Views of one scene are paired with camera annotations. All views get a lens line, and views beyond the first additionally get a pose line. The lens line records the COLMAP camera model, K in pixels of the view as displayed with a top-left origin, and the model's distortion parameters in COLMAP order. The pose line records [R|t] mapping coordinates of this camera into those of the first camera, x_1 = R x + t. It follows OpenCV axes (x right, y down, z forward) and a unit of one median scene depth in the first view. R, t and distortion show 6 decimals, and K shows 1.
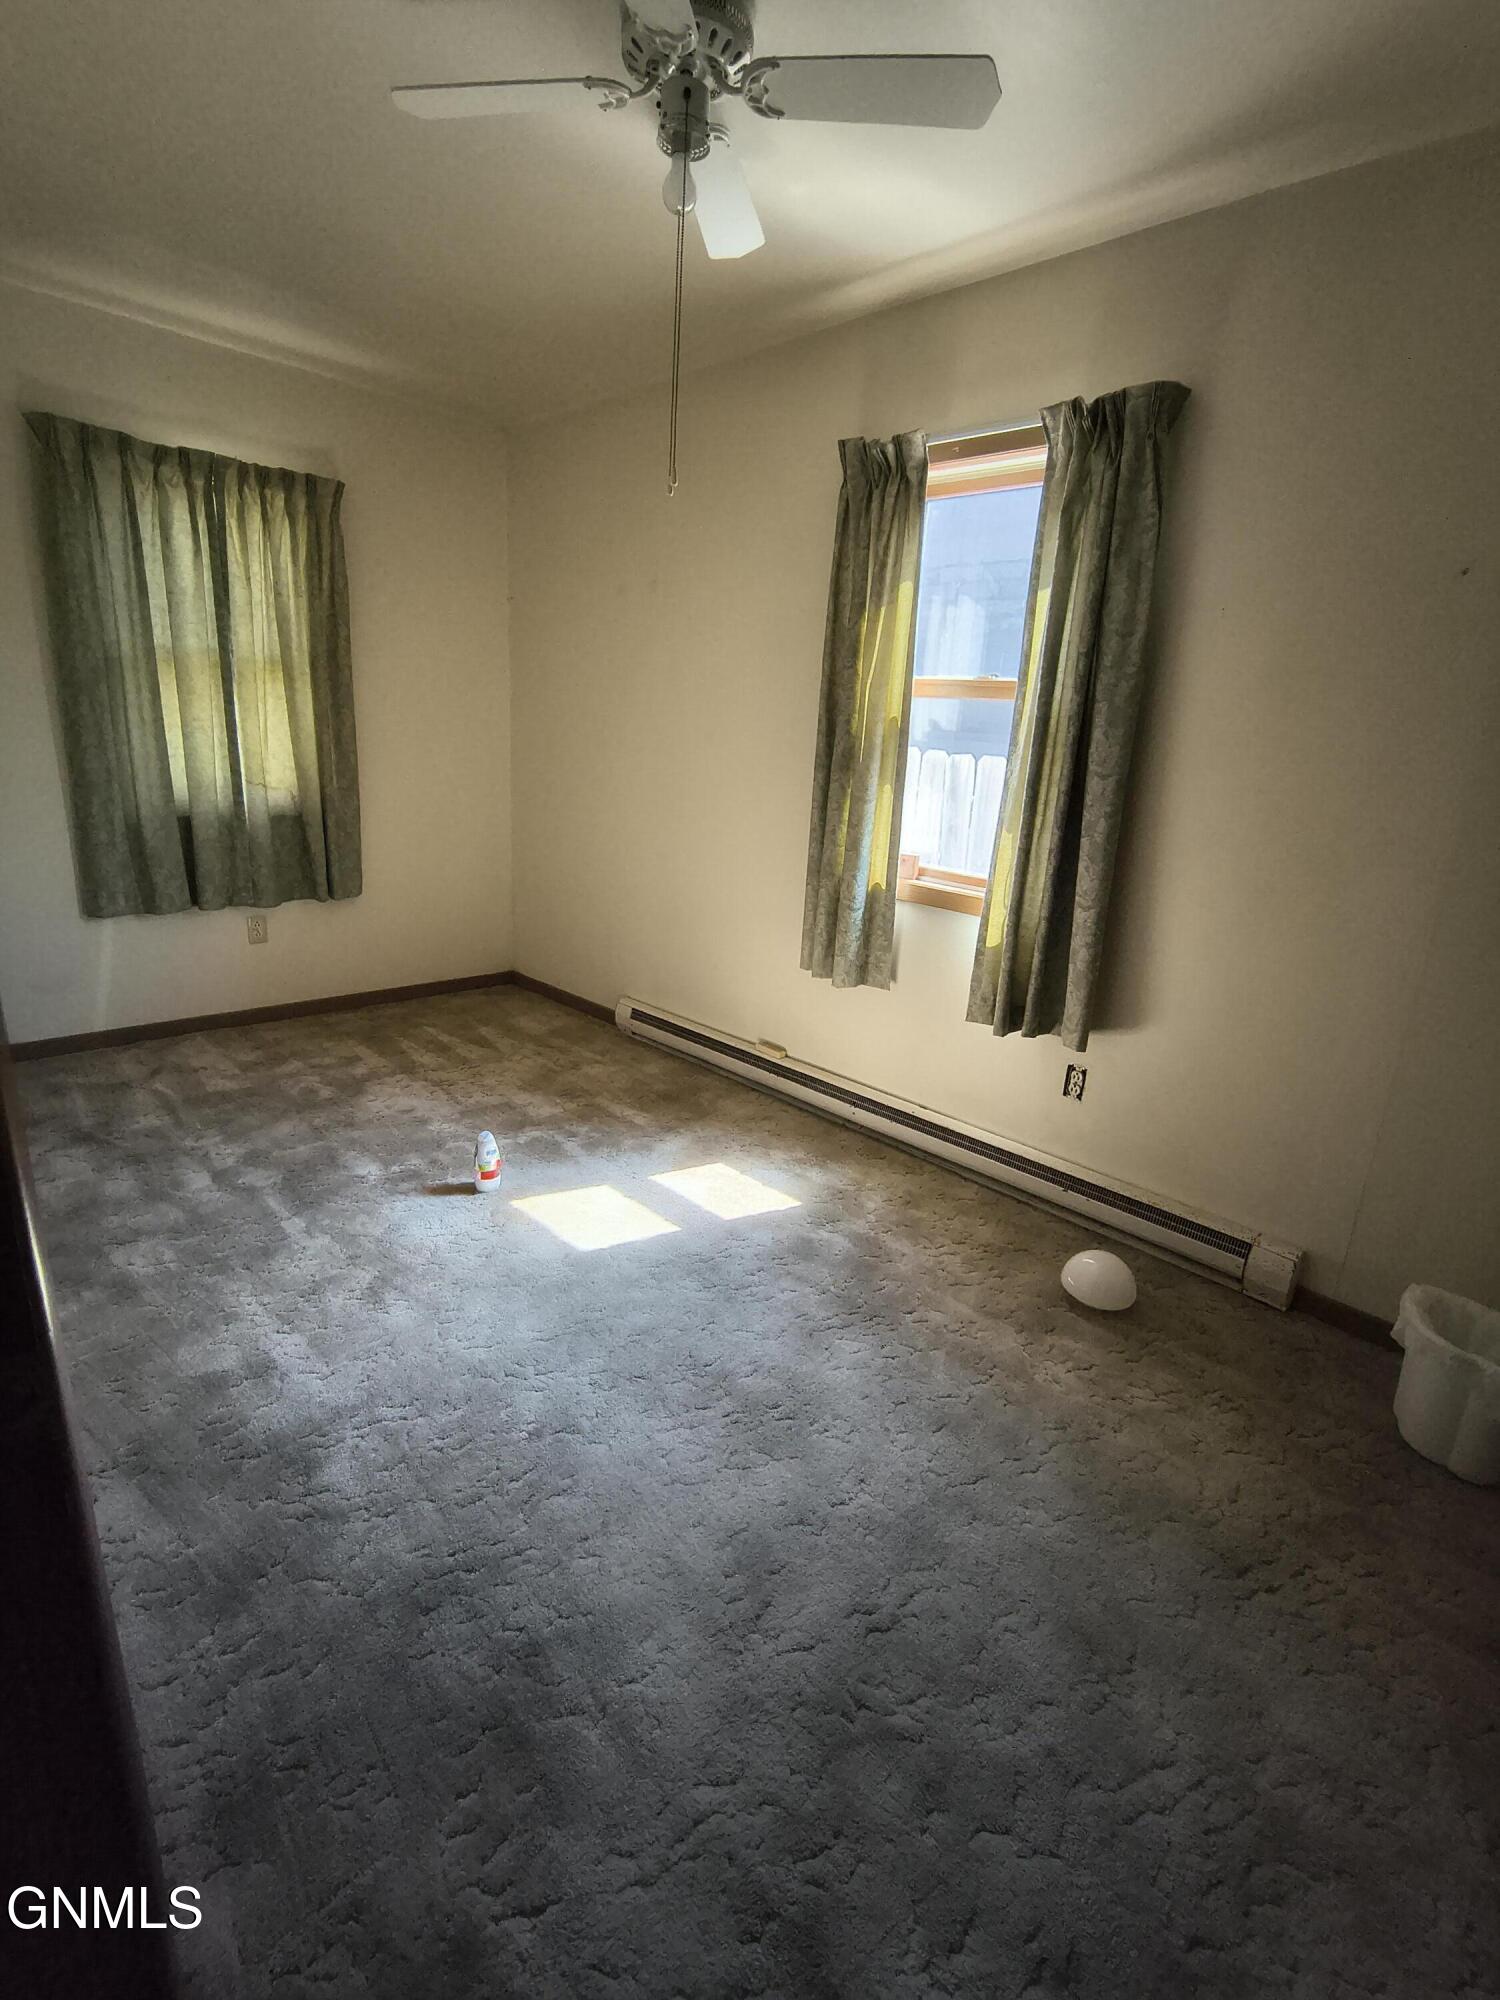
lens RADIAL K [[927.2, 0, 740.7], [0, 927.2, 995.1], [0, 0, 1]] dist [-0.009619, 0.001656]
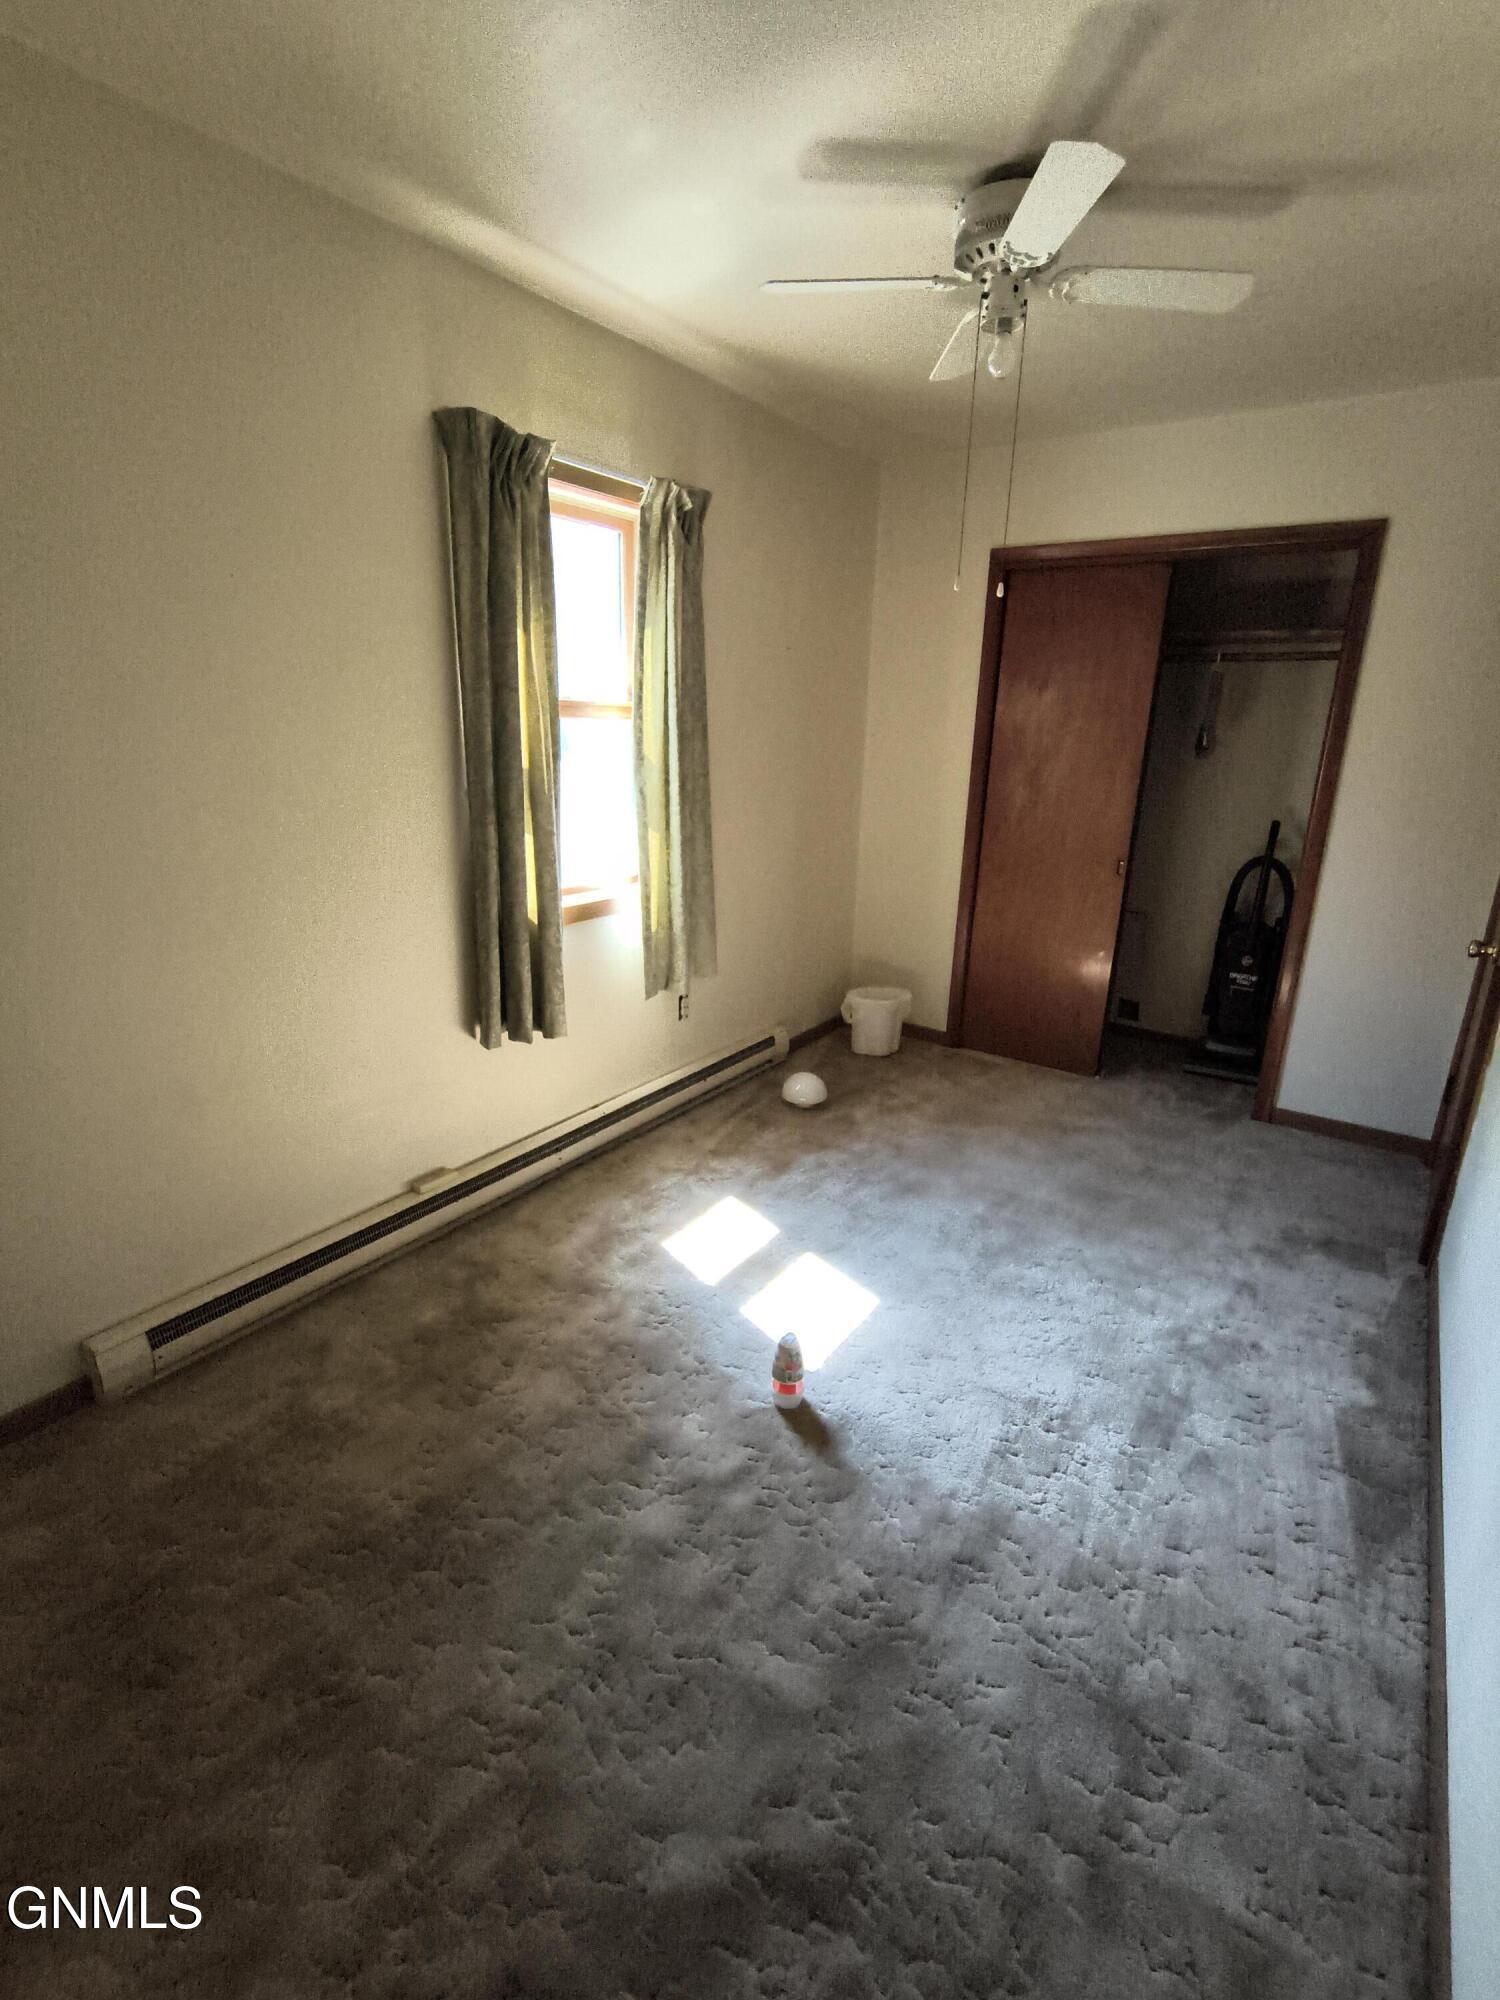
lens RADIAL K [[927.2, 0, 740.7], [0, 927.2, 995.1], [0, 0, 1]] dist [-0.009619, 0.001656]
pose [[-0.163329, -0.333858, 0.928365, -0.889348], [0.253831, 0.895102, 0.366554, -0.391020], [-0.953359, 0.295517, -0.061453, 1.018252]]
